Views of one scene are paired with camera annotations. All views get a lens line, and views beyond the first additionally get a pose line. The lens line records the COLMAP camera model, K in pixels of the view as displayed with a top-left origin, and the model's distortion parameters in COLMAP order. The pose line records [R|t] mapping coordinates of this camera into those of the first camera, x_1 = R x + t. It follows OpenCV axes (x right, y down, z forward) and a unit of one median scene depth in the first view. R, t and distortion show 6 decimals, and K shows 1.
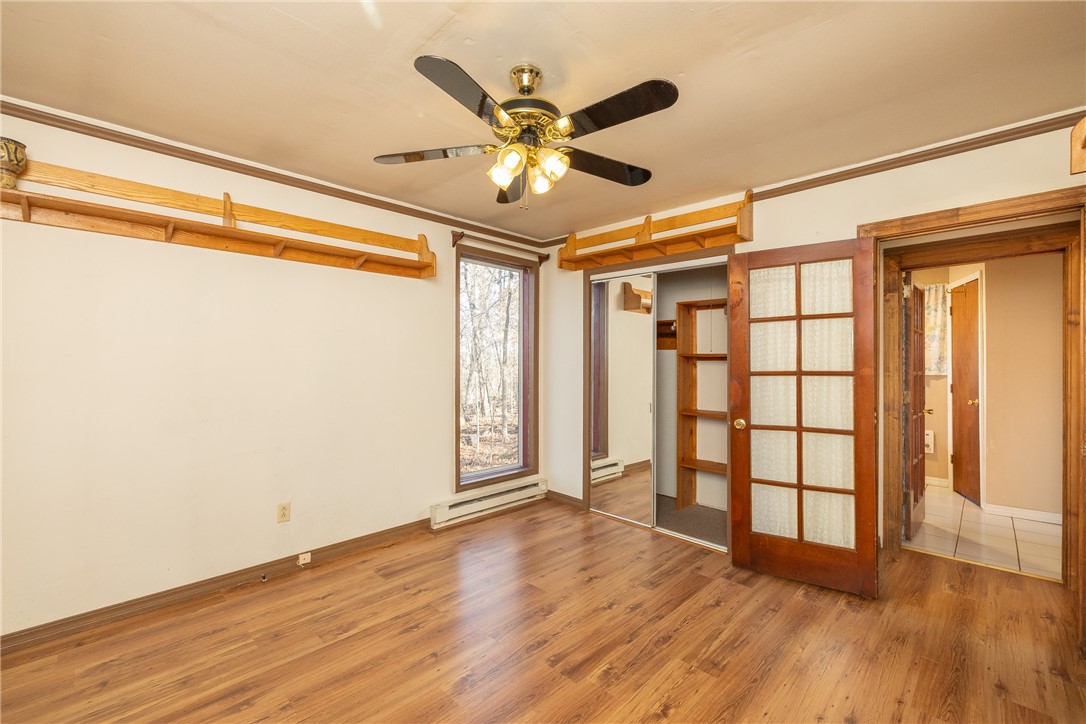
lens RADIAL K [[461.3, 0, 545.2], [0, 461.3, 362.5], [0, 0, 1]] dist [-0.001863, 0.001049]
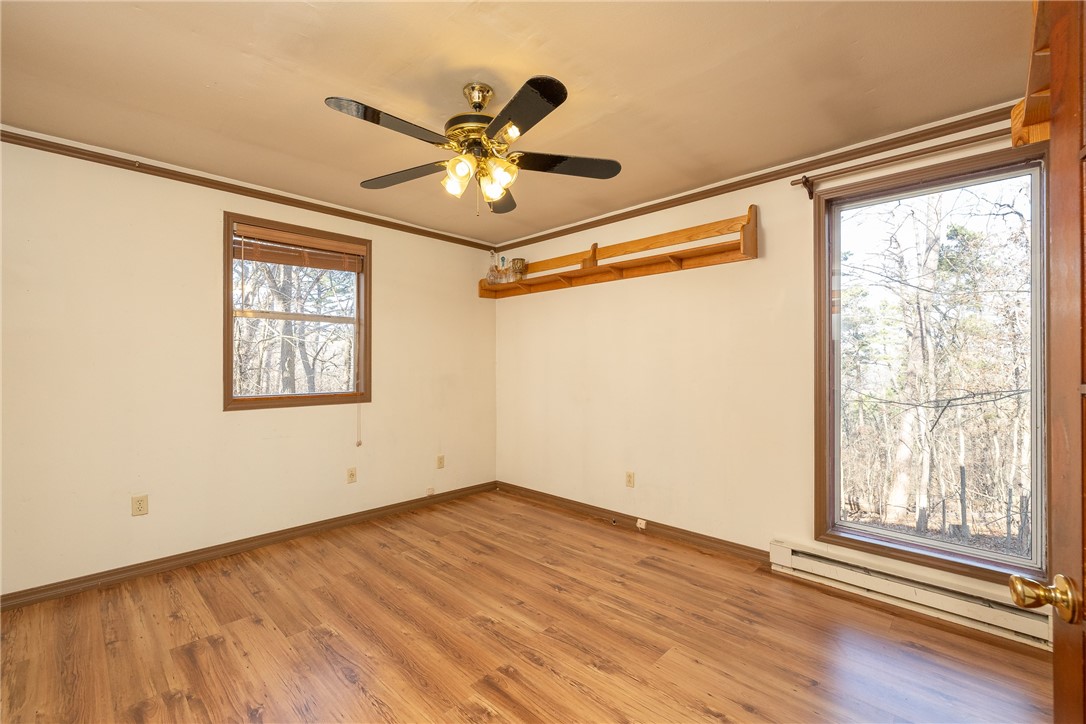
lens RADIAL K [[461.3, 0, 545.2], [0, 461.3, 361.5], [0, 0, 1]] dist [-0.001863, 0.001049]
pose [[0.007109, -0.005144, -0.999962, 0.754570], [0.002343, 0.999984, -0.005127, 0.010973], [0.999972, -0.002307, 0.007121, 0.830822]]
